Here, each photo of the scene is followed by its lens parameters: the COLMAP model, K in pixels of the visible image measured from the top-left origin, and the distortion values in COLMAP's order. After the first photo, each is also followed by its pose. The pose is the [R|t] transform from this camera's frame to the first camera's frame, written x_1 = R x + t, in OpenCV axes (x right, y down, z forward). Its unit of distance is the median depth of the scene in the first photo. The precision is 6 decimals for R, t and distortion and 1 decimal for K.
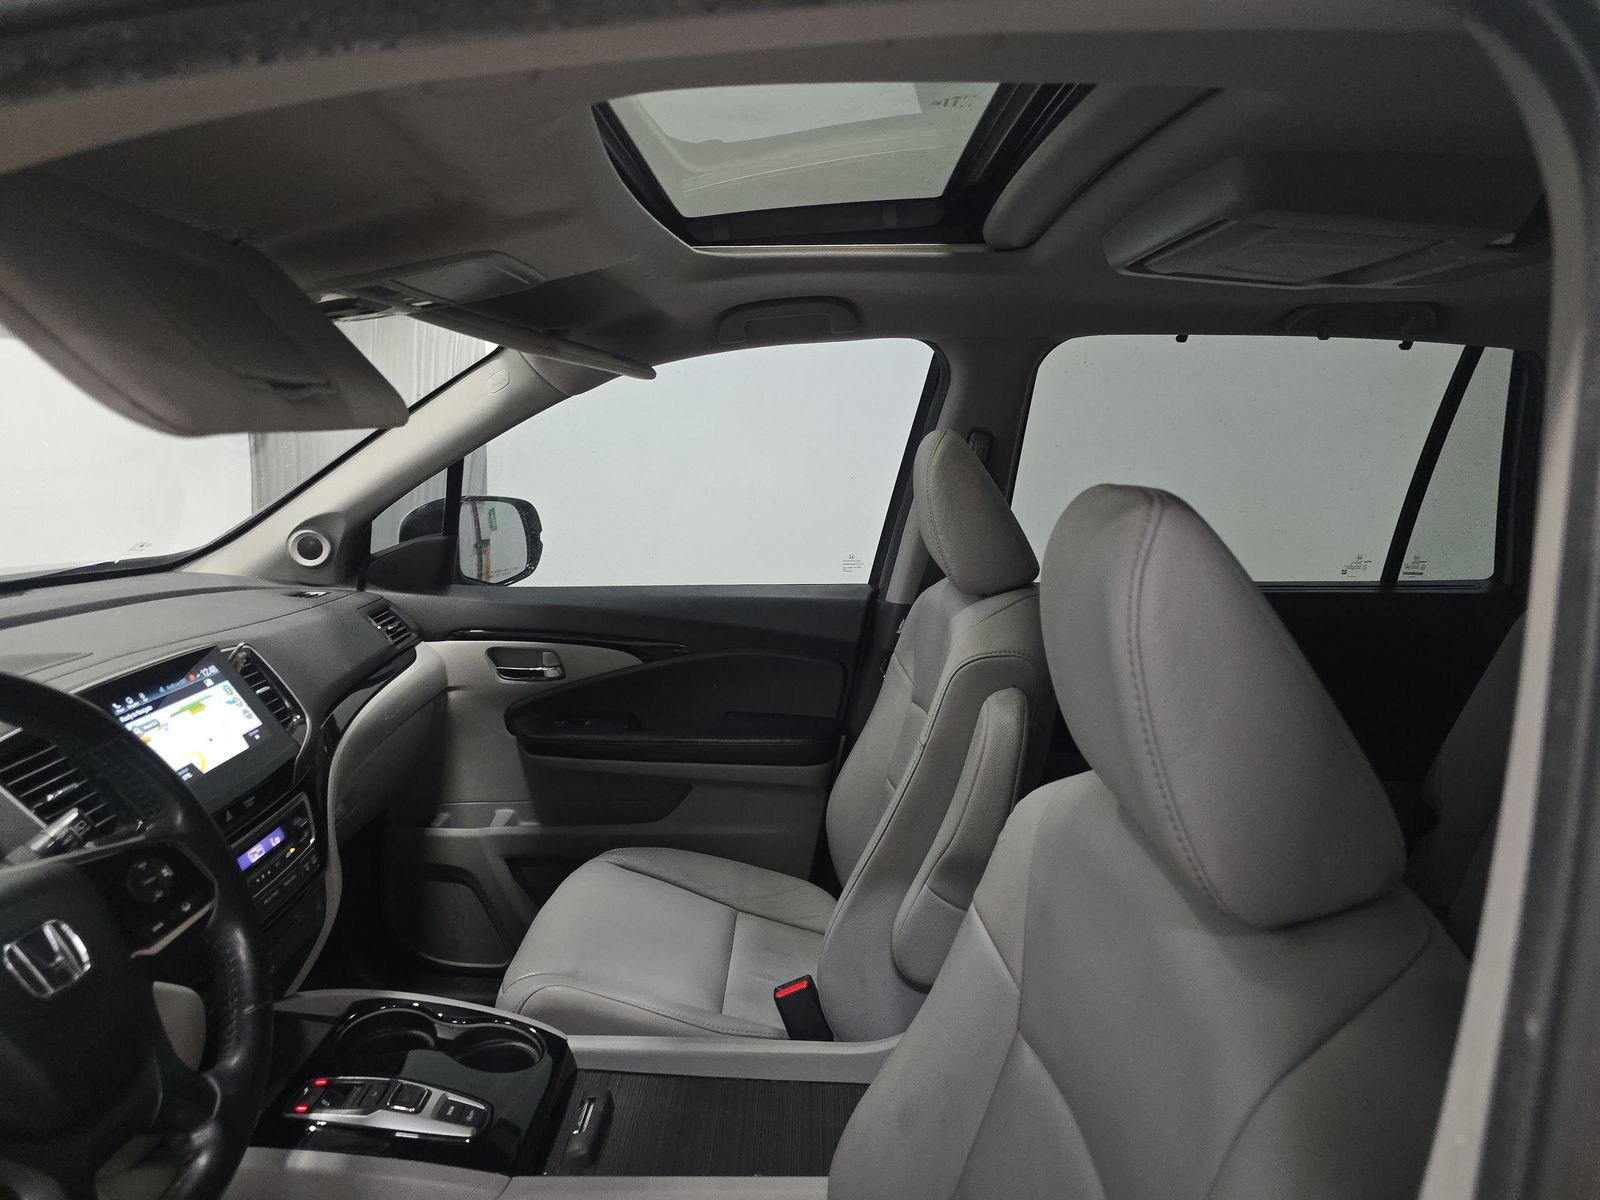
lens RADIAL K [[1052.5, 0, 797.9], [0, 1052.5, 599.6], [0, 0, 1]] dist [0.021842, -0.001073]
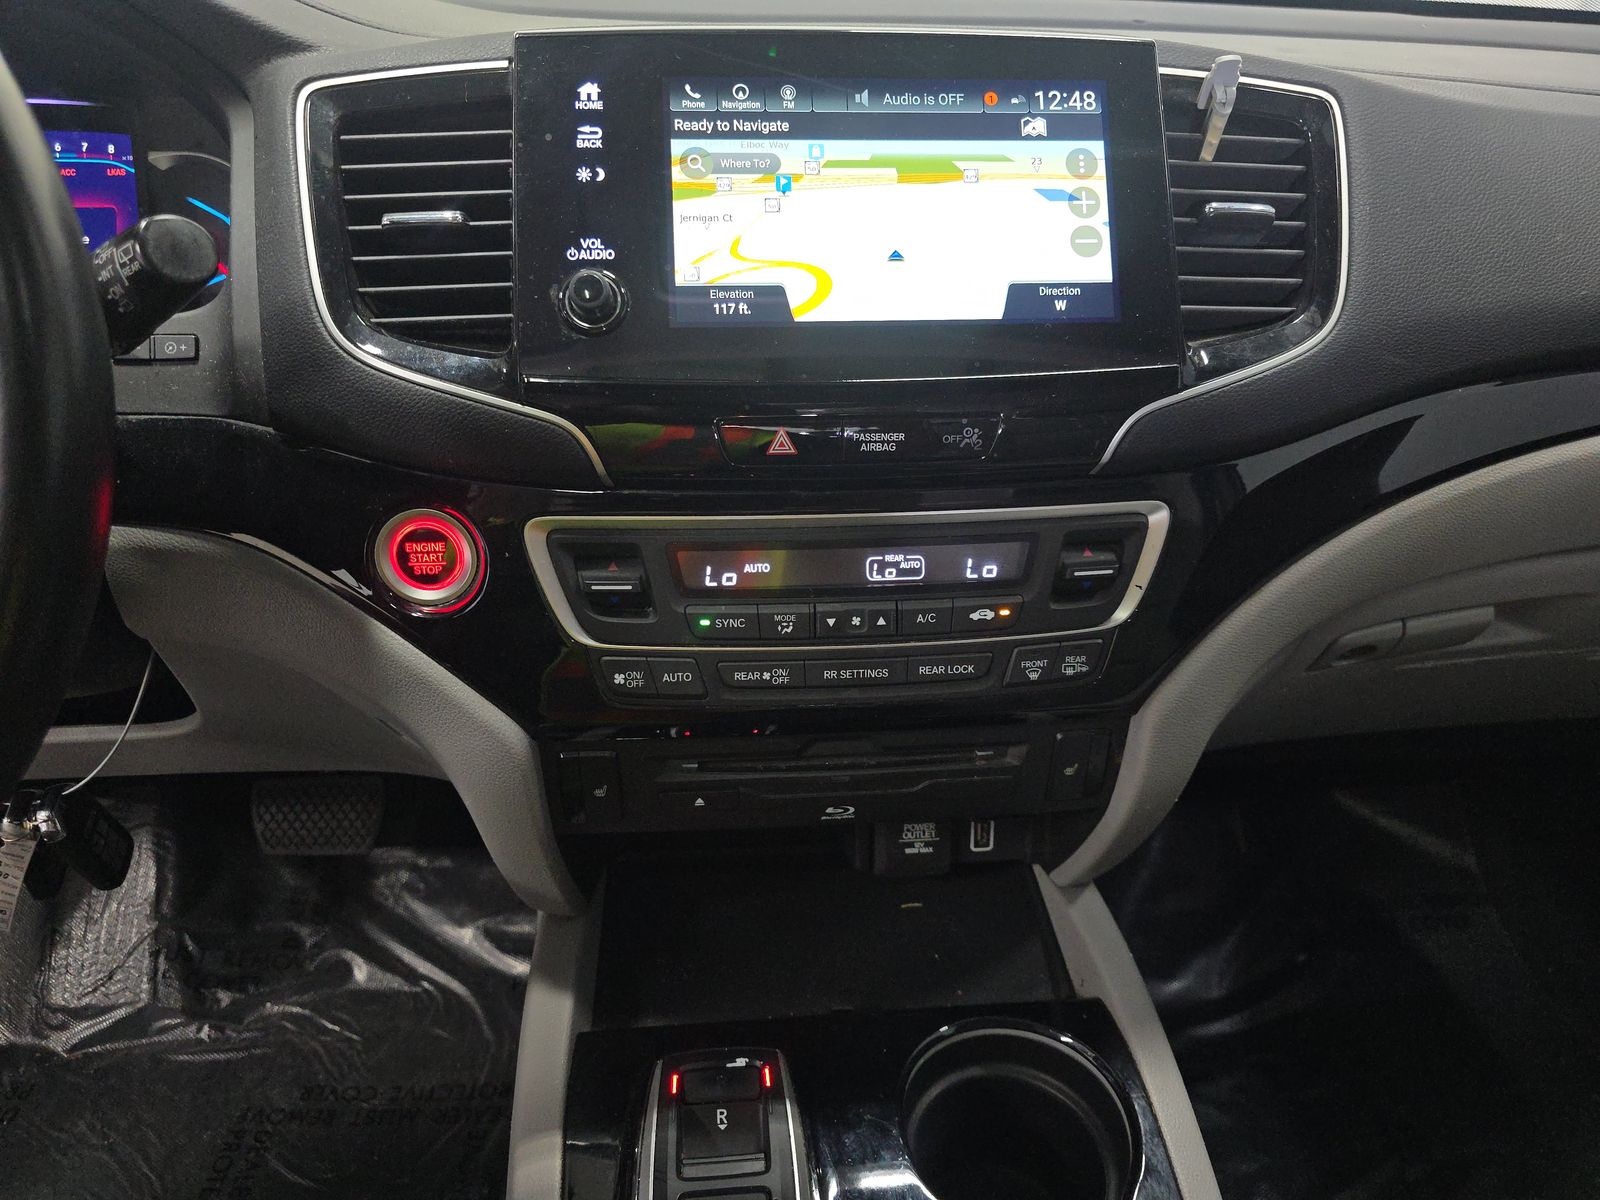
lens RADIAL K [[1052.5, 0, 795.7], [0, 1052.5, 602.8], [0, 0, 1]] dist [0.021842, -0.001073]
pose [[0.108217, 0.482840, -0.868996, -0.150470], [-0.173322, 0.869906, 0.461762, 0.067769], [0.978902, 0.100646, 0.177826, 0.887250]]
